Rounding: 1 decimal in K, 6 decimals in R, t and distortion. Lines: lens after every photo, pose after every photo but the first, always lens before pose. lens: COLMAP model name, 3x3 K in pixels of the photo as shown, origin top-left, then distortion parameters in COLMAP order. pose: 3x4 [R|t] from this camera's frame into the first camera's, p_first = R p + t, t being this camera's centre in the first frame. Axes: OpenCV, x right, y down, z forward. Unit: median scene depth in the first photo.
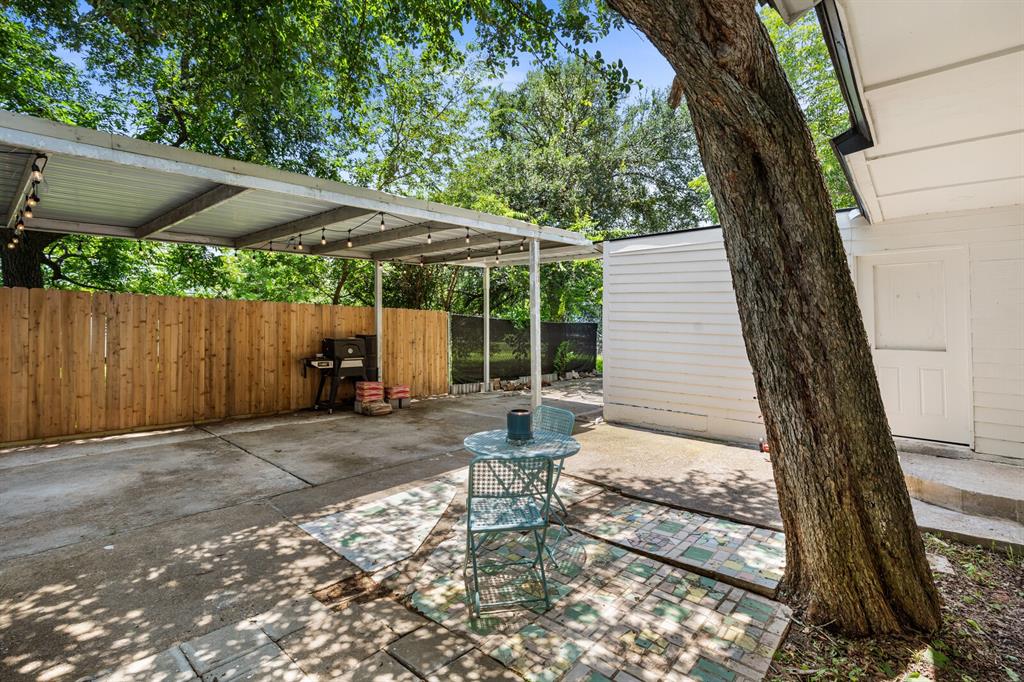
lens RADIAL K [[470.8, 0, 509.0], [0, 470.8, 337.8], [0, 0, 1]] dist [0.001268, 0.000768]
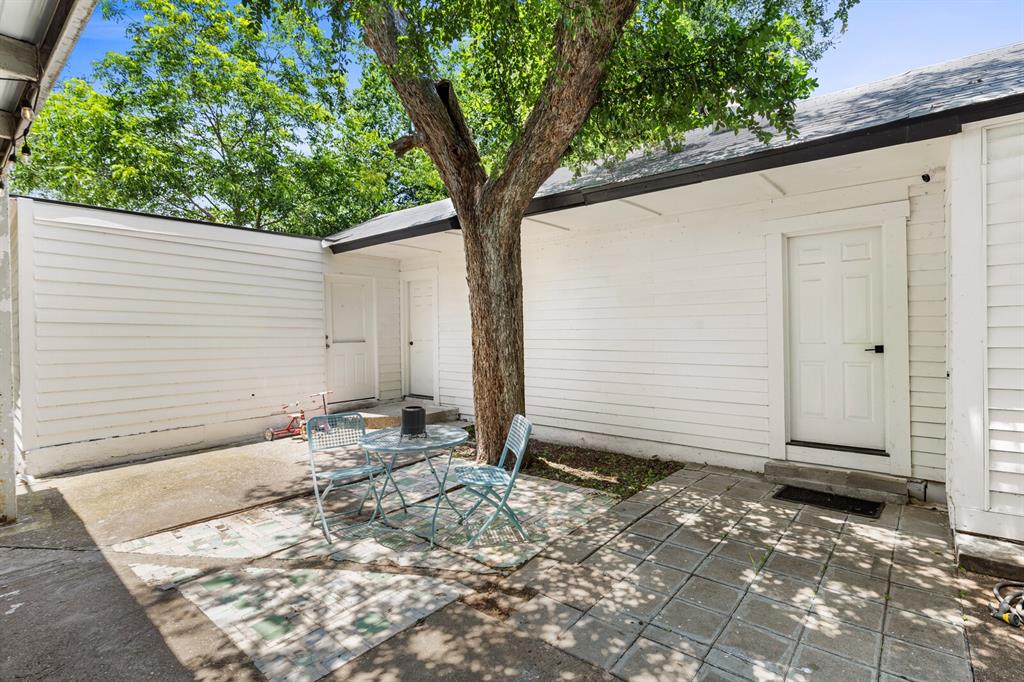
lens RADIAL K [[478.2, 0, 530.7], [0, 478.2, 330.8], [0, 0, 1]] dist [0.003220, 0.000429]
pose [[-0.042457, -0.017196, 0.998950, -1.231825], [0.037530, 0.999119, 0.018794, -0.029634], [-0.998393, 0.038288, -0.041774, 0.888604]]
